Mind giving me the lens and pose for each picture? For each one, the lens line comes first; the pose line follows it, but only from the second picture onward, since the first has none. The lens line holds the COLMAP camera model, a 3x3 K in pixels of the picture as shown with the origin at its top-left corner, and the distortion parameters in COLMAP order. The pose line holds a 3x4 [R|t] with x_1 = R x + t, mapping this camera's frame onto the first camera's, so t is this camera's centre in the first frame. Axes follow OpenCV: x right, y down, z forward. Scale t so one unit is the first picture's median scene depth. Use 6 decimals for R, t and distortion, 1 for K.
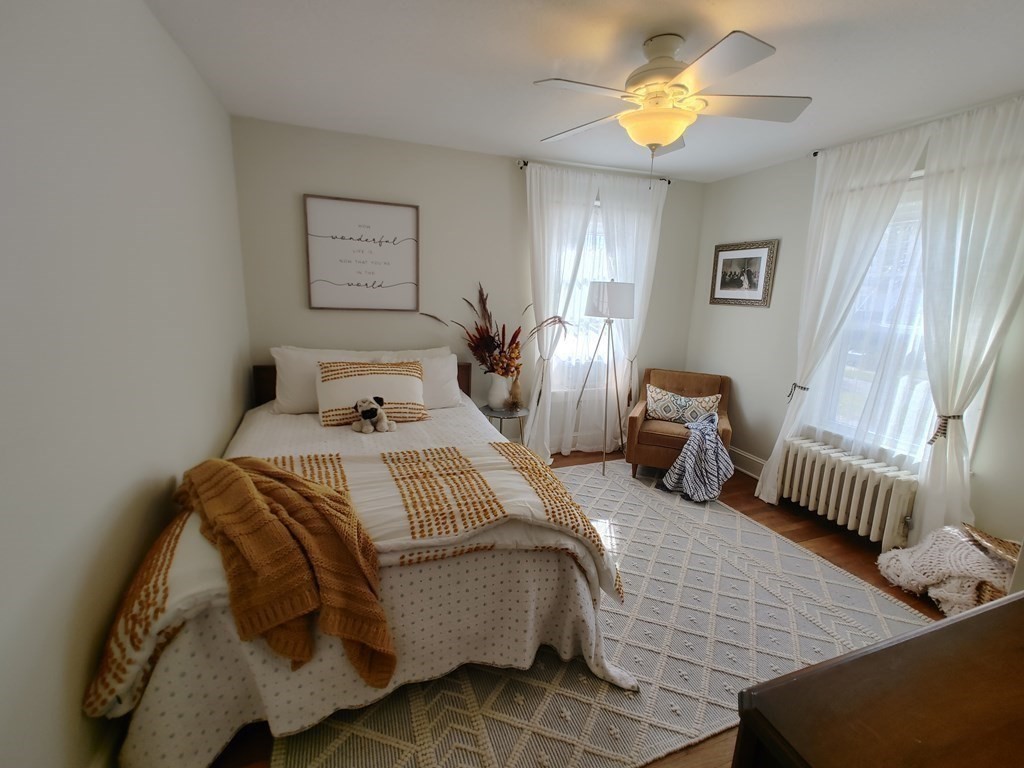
lens RADIAL K [[436.9, 0, 513.5], [0, 436.9, 378.1], [0, 0, 1]] dist [0.003287, 0.001419]
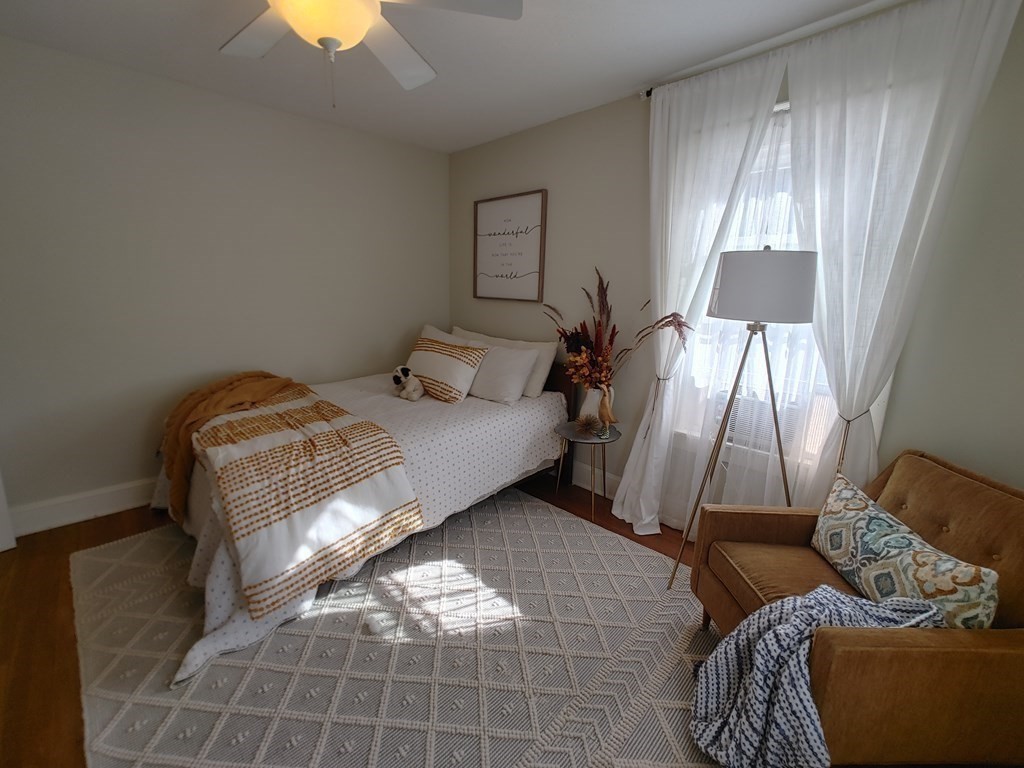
lens RADIAL K [[436.9, 0, 513.5], [0, 436.9, 378.1], [0, 0, 1]] dist [0.003287, 0.001419]
pose [[0.412277, 0.165758, -0.895853, 0.634304], [-0.191464, 0.977114, 0.092680, -0.069558], [0.890713, 0.133314, 0.434578, 0.563107]]
